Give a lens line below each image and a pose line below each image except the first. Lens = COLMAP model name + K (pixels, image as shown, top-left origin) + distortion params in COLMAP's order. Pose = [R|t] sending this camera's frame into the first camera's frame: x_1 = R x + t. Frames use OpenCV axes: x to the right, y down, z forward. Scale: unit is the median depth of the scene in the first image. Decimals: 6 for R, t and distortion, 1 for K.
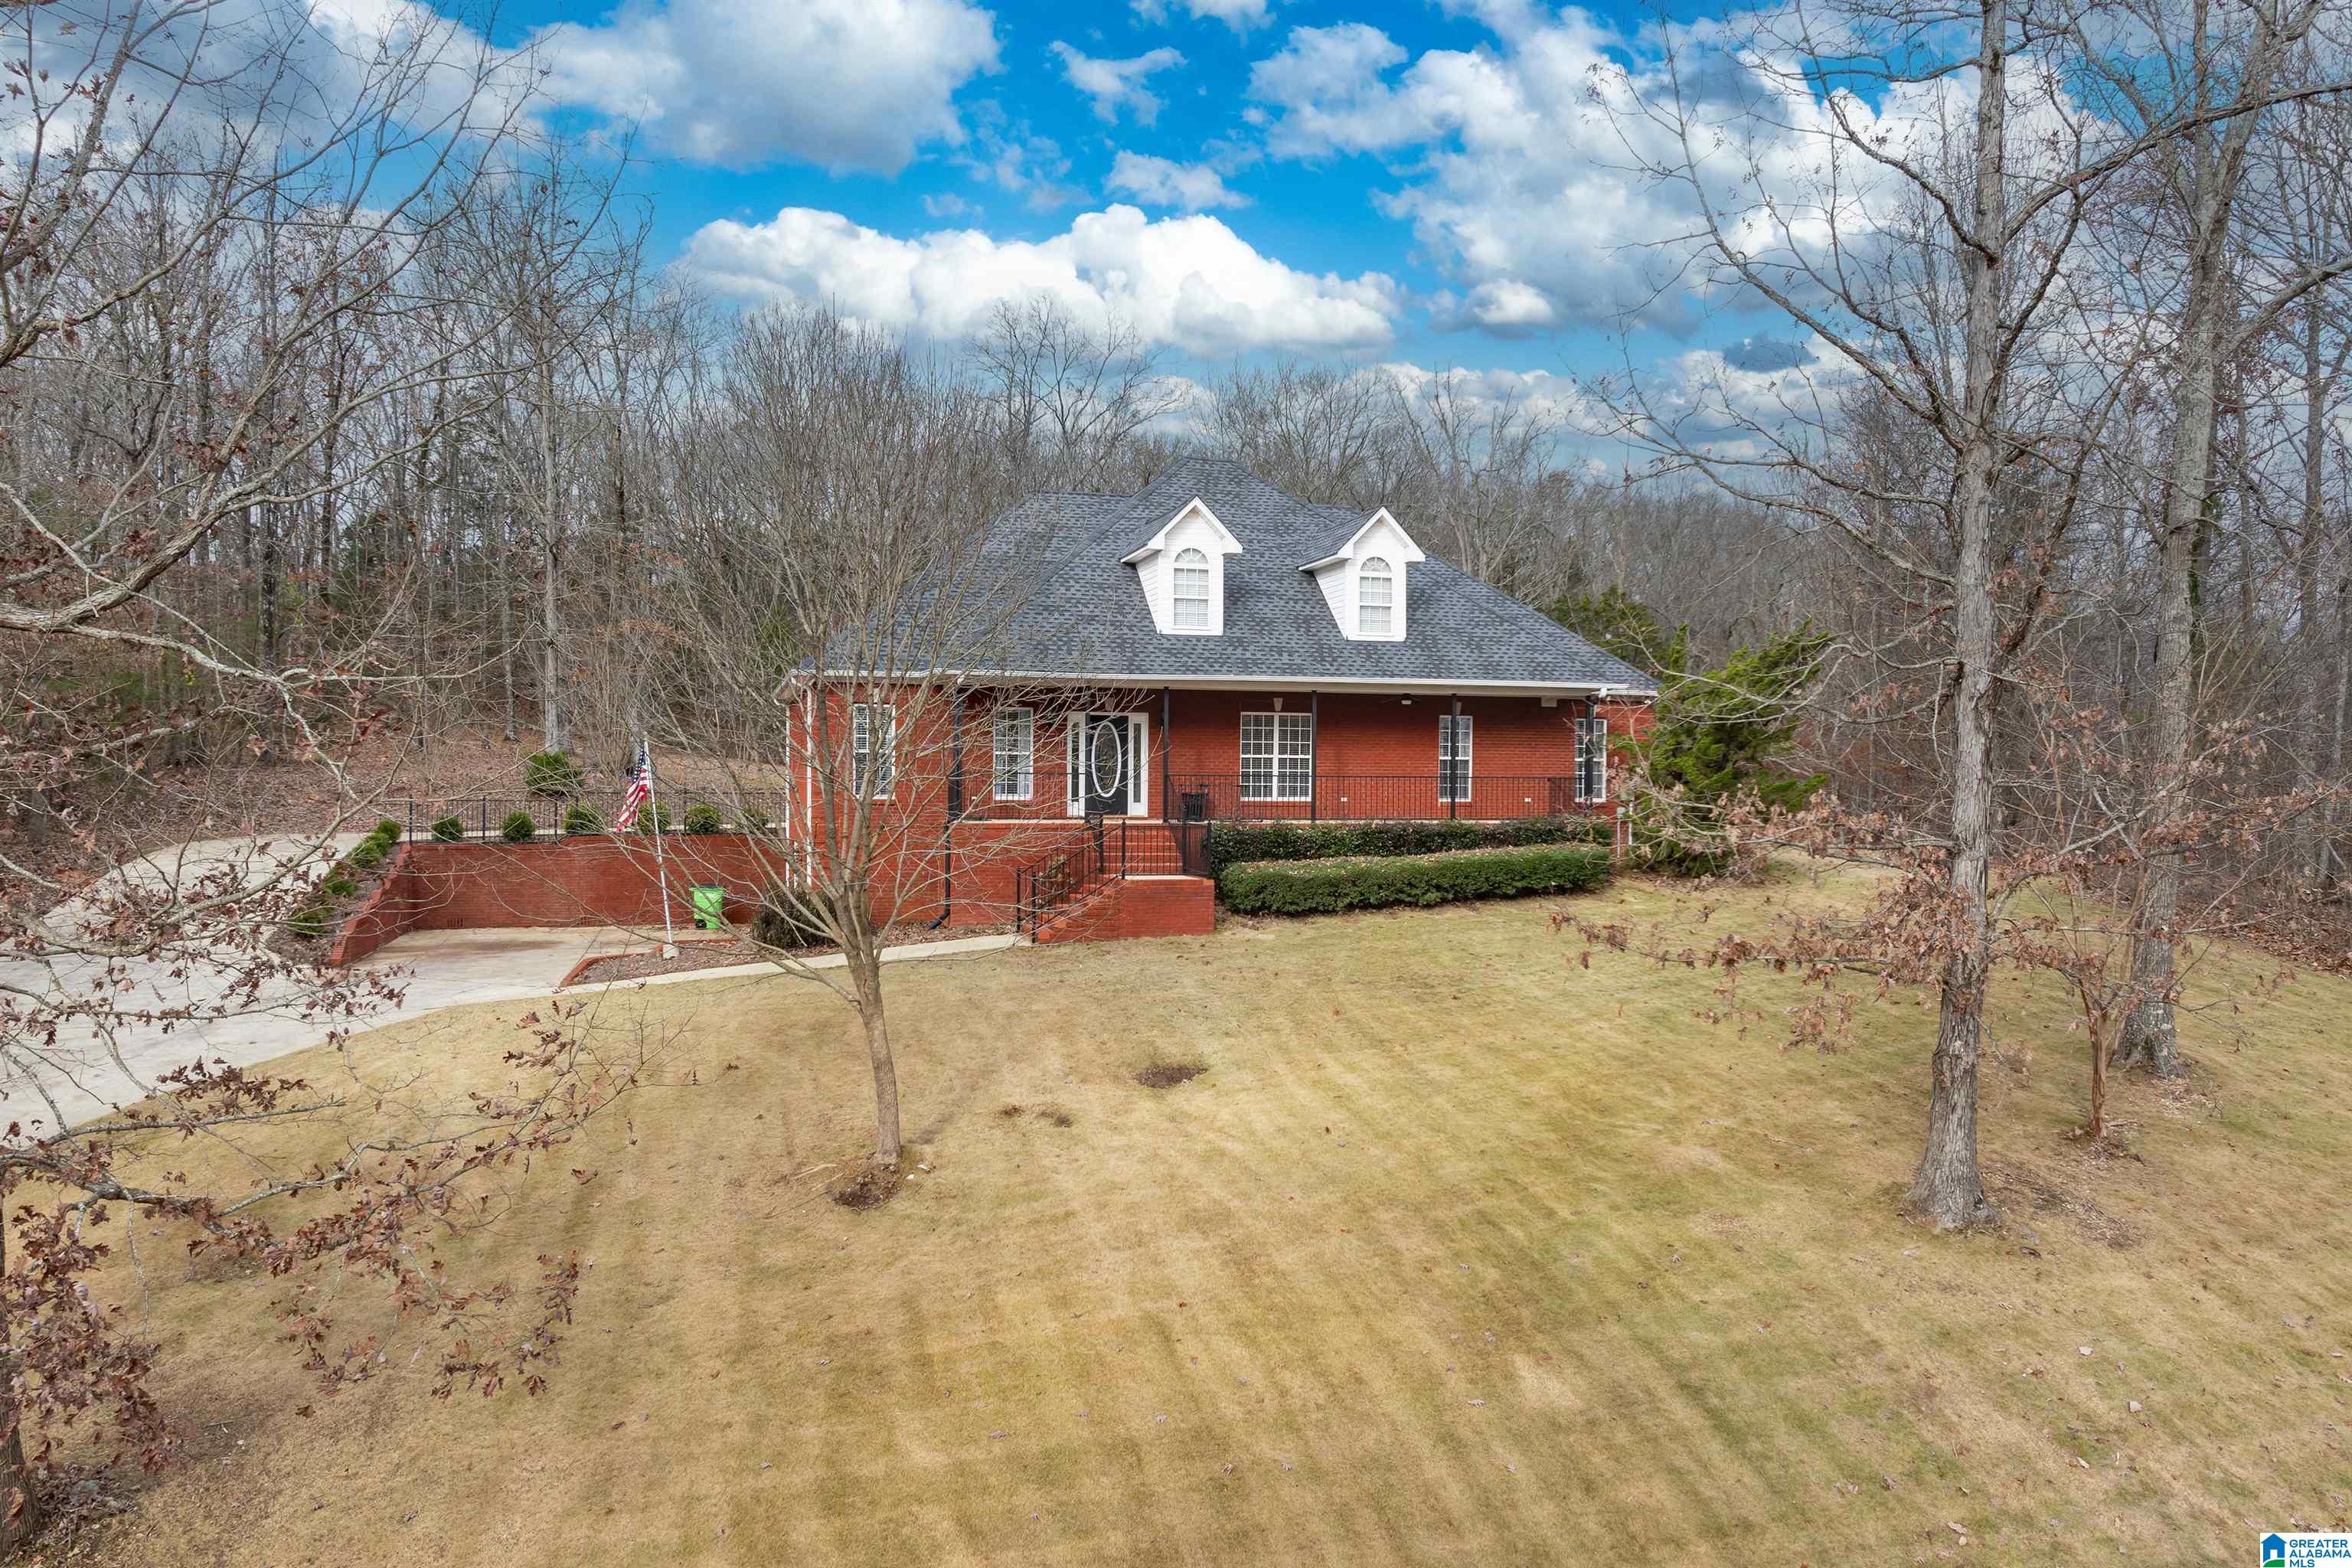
lens RADIAL K [[1658.3, 0, 1172.6], [0, 1658.3, 782.0], [0, 0, 1]] dist [-0.020378, -0.013130]
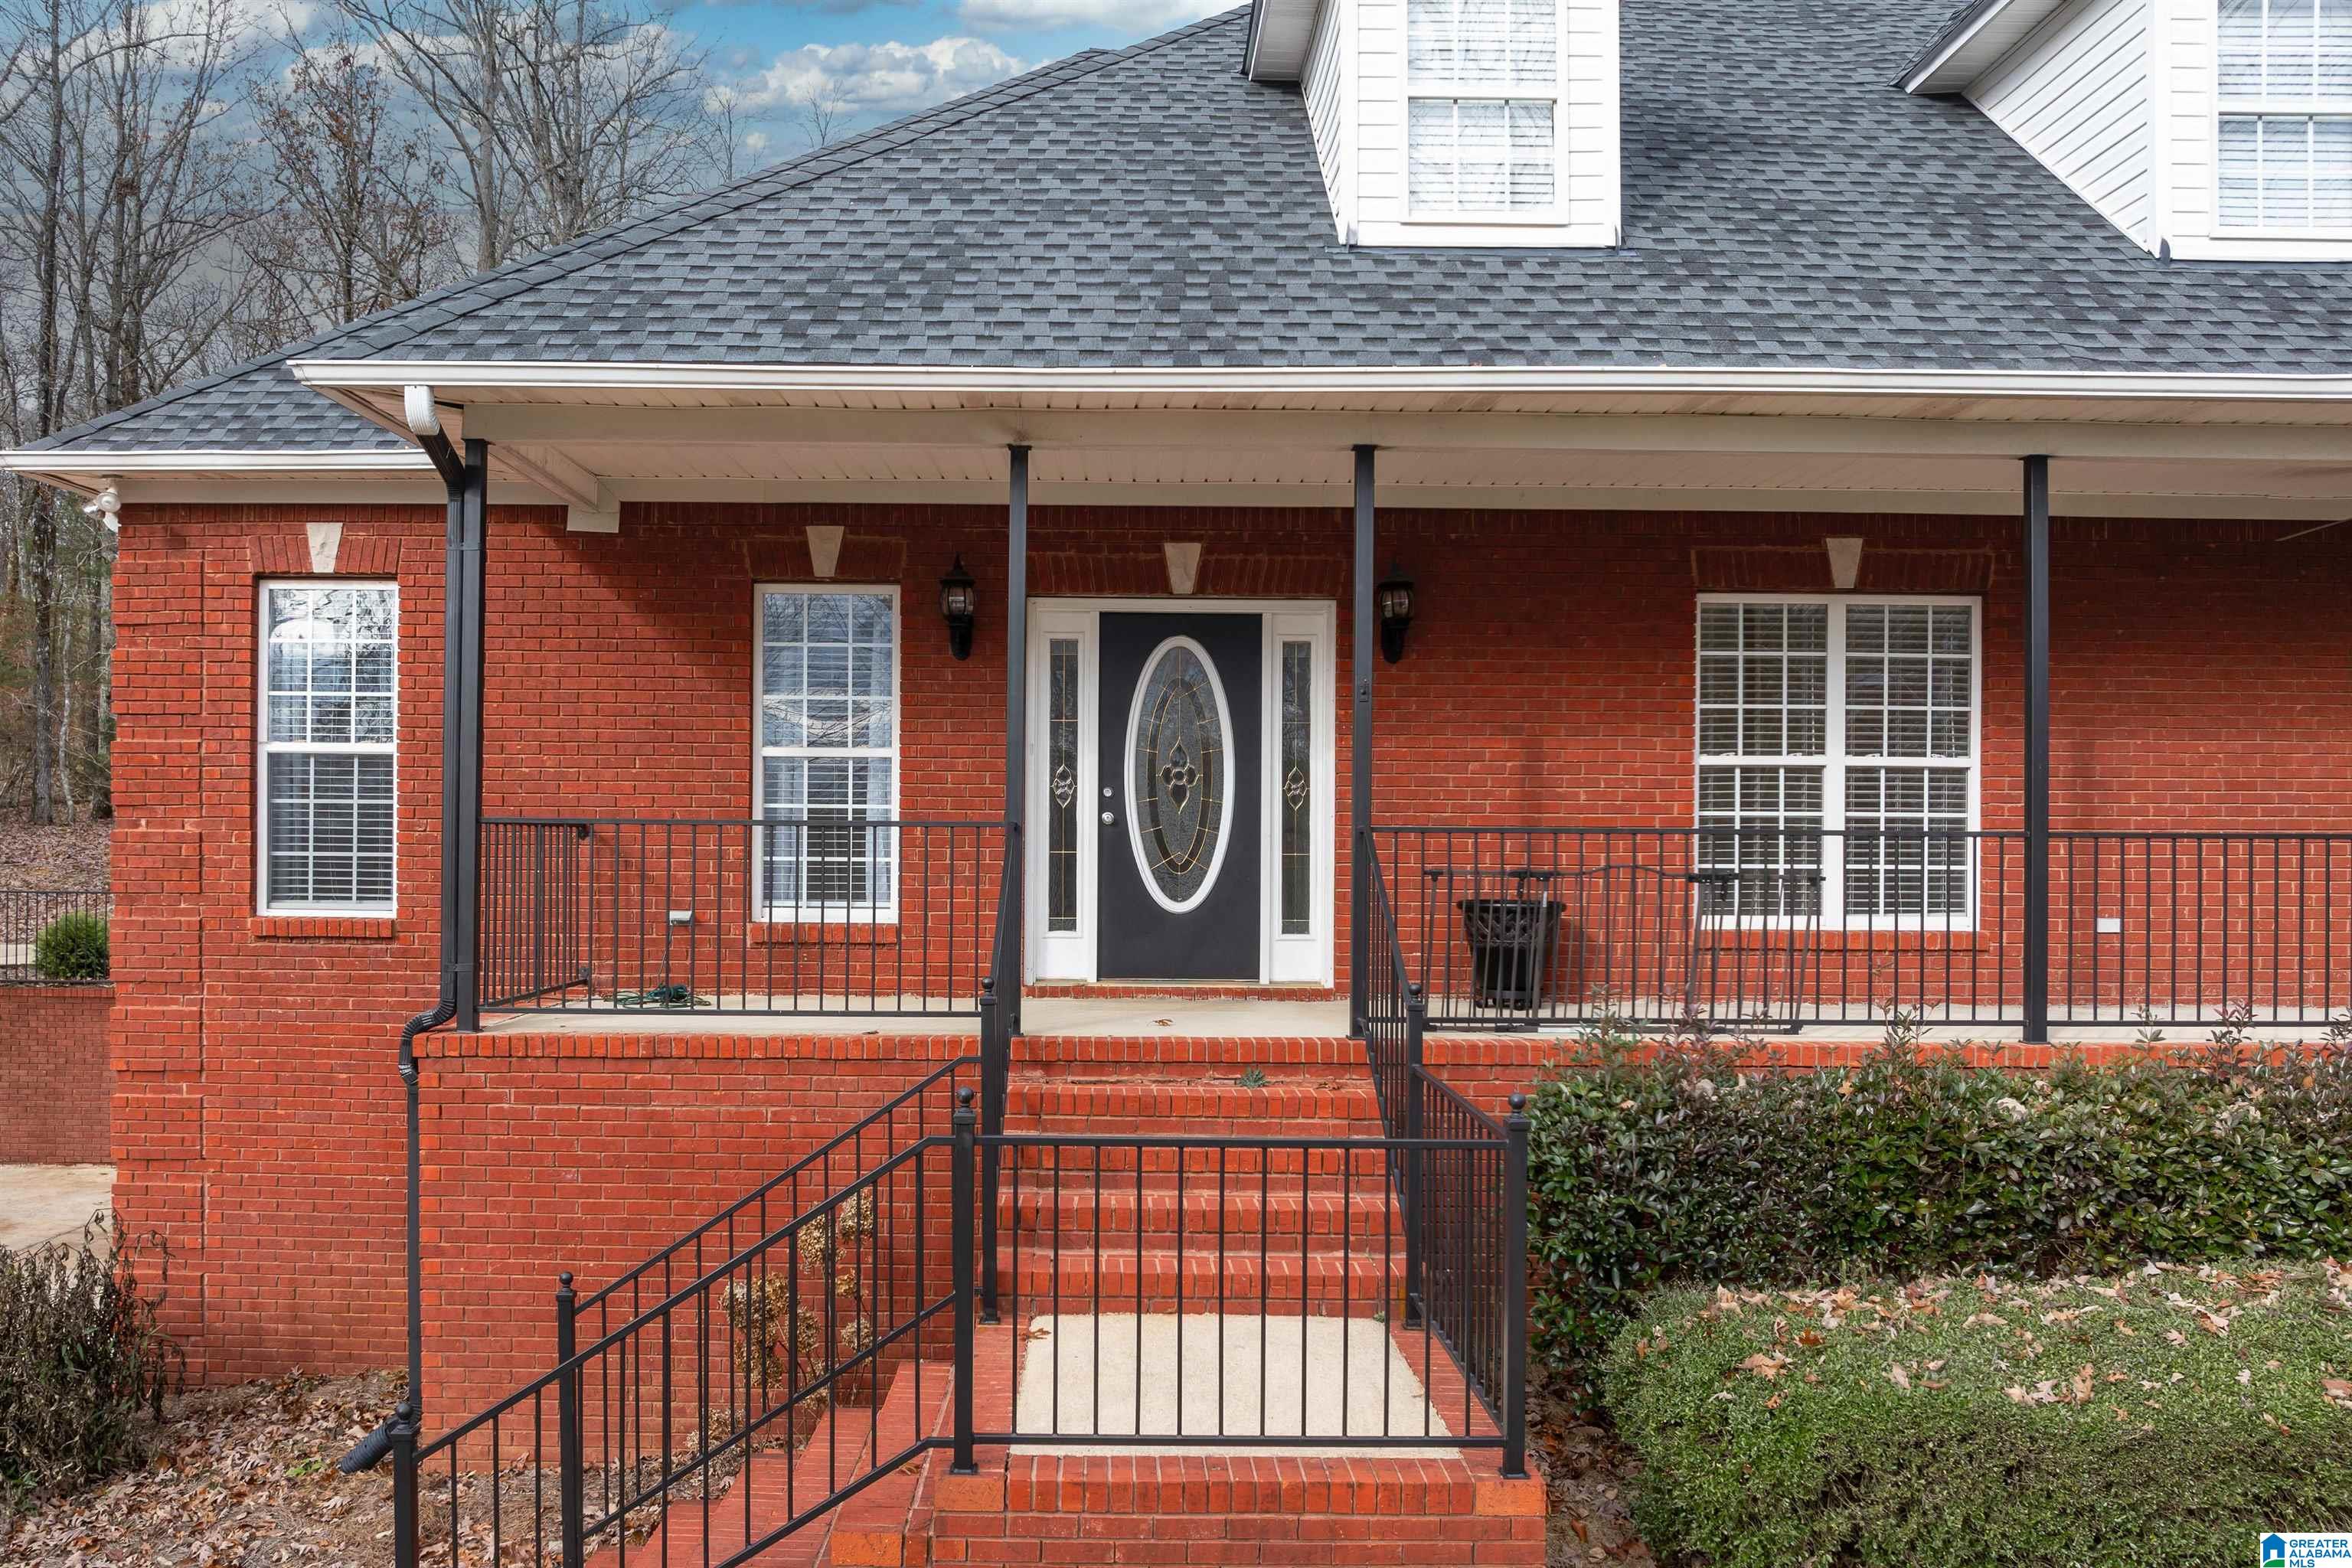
lens RADIAL K [[1658.3, 0, 1130.6], [0, 1658.3, 842.6], [0, 0, 1]] dist [-0.020378, -0.013130]
pose [[0.962074, -0.001235, -0.272786, 0.027064], [0.000325, 0.999994, -0.003382, -0.001605], [0.272788, 0.003165, 0.962069, 0.750536]]
